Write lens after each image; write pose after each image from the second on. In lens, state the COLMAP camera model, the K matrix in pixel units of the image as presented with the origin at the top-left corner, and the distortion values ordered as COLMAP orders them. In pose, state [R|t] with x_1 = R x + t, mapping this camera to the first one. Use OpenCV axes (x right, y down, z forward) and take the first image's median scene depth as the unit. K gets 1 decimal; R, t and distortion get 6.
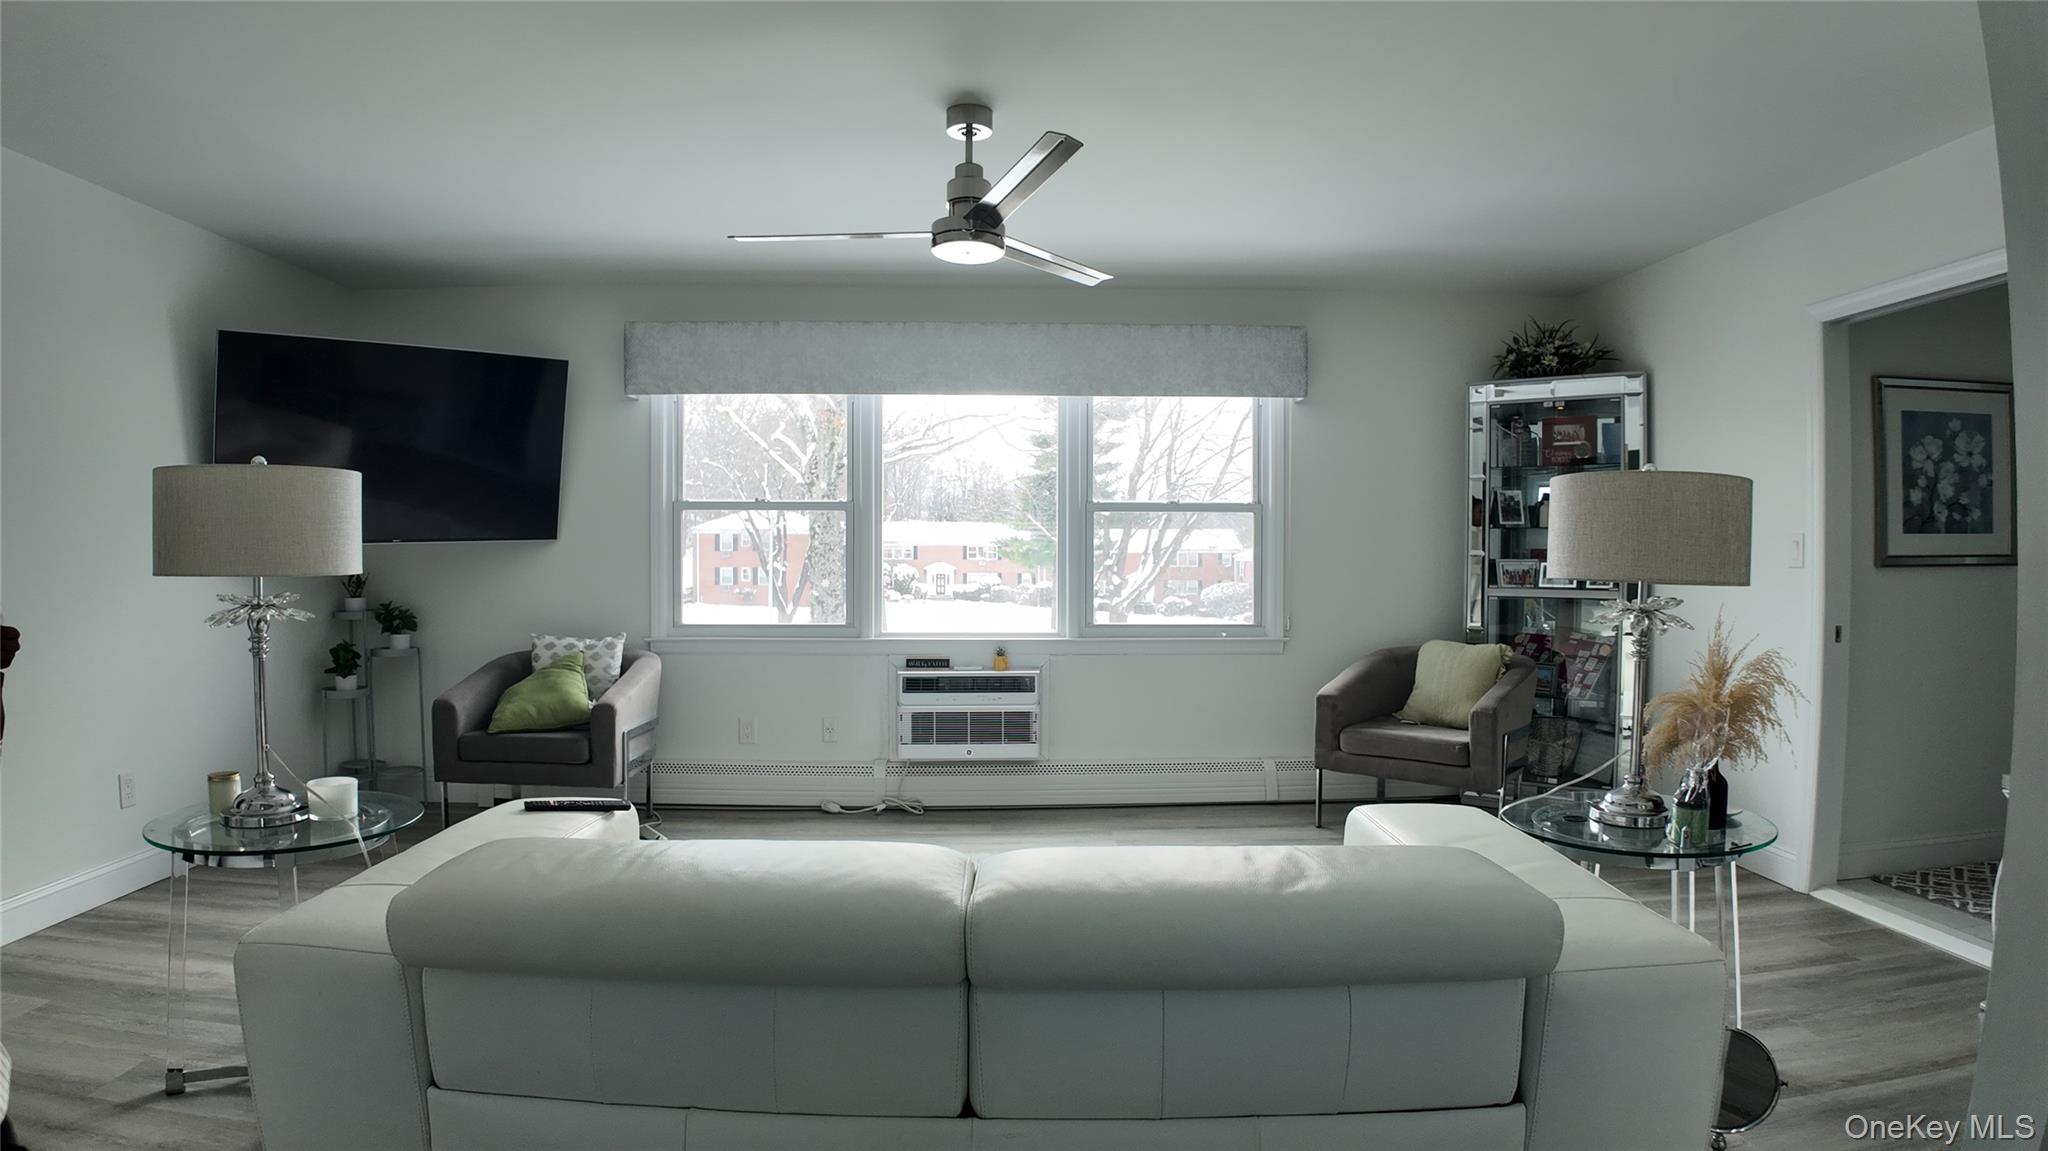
lens RADIAL K [[994.9, 0, 1029.7], [0, 994.9, 586.7], [0, 0, 1]] dist [-0.114138, -0.000832]
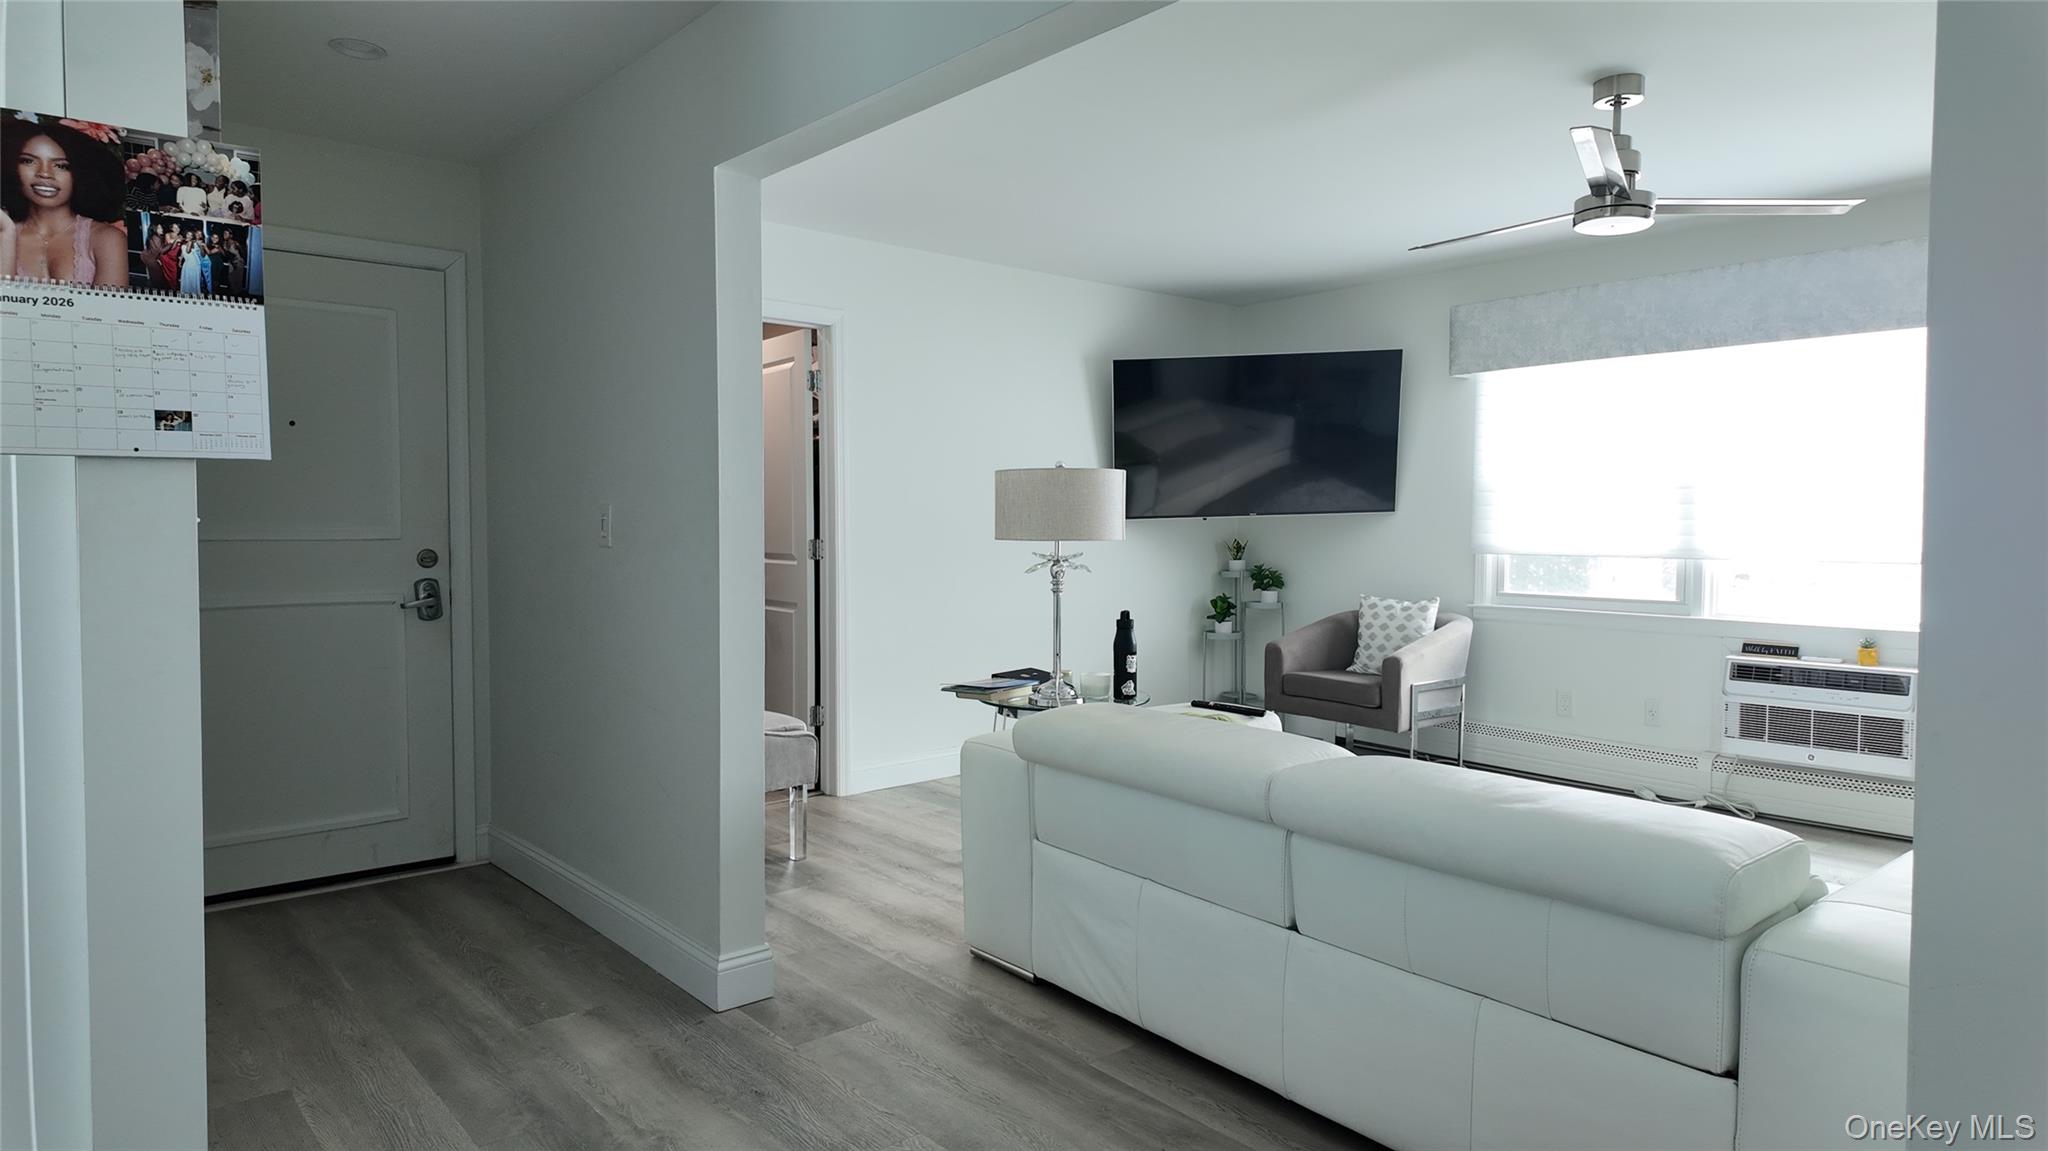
lens RADIAL K [[1097.2, 0, 1024.0], [0, 1097.2, 575.5], [0, 0, 1]] dist [-0.130378, -0.001256]
pose [[0.580579, 0.031784, -0.813584, 0.294414], [-0.018074, 0.999495, 0.026150, -0.000057], [0.814004, -0.000477, 0.580860, -0.069158]]
